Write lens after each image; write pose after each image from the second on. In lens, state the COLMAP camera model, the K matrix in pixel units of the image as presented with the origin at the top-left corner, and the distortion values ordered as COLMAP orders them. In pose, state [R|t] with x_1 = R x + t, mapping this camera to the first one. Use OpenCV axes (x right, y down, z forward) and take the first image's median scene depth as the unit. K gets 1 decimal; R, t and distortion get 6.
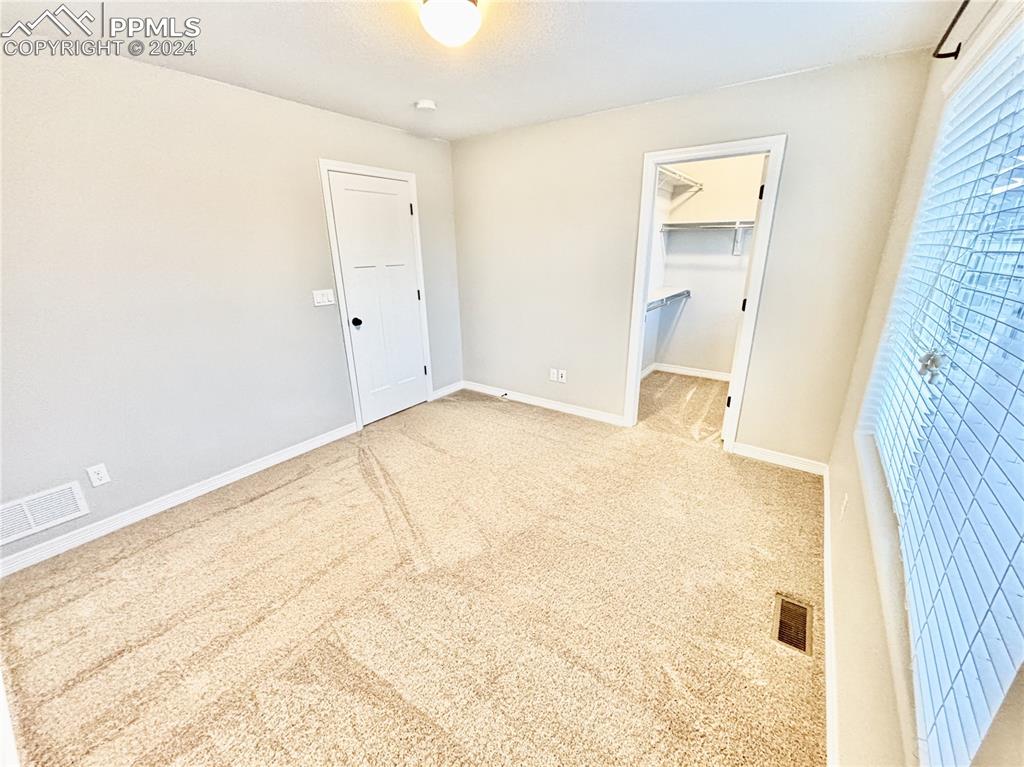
lens RADIAL K [[412.1, 0, 511.6], [0, 412.1, 382.3], [0, 0, 1]] dist [0.001285, 0.001255]
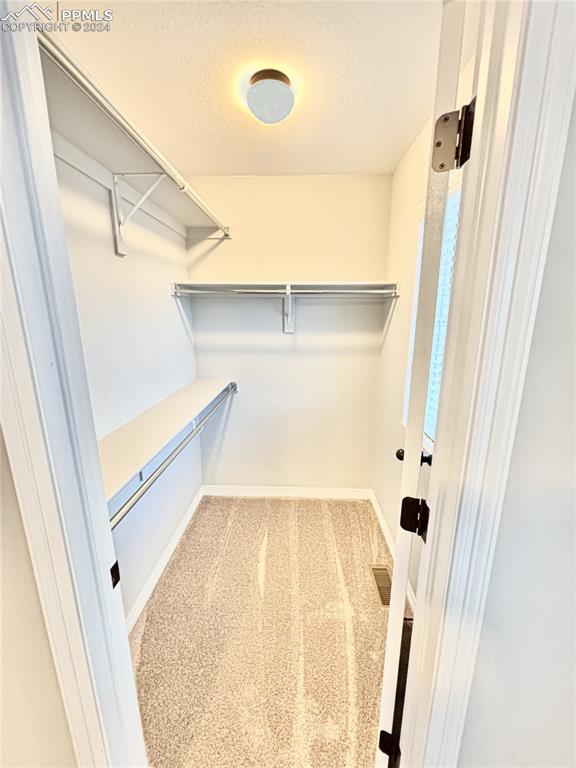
lens RADIAL K [[309.1, 0, 290.4], [0, 309.1, 384.3], [0, 0, 1]] dist [0.001285, 0.001255]
pose [[0.834875, -0.105835, 0.540168, 0.244926], [0.161729, 0.985191, -0.056938, -0.186226], [-0.526143, 0.134897, 0.839629, 0.550344]]
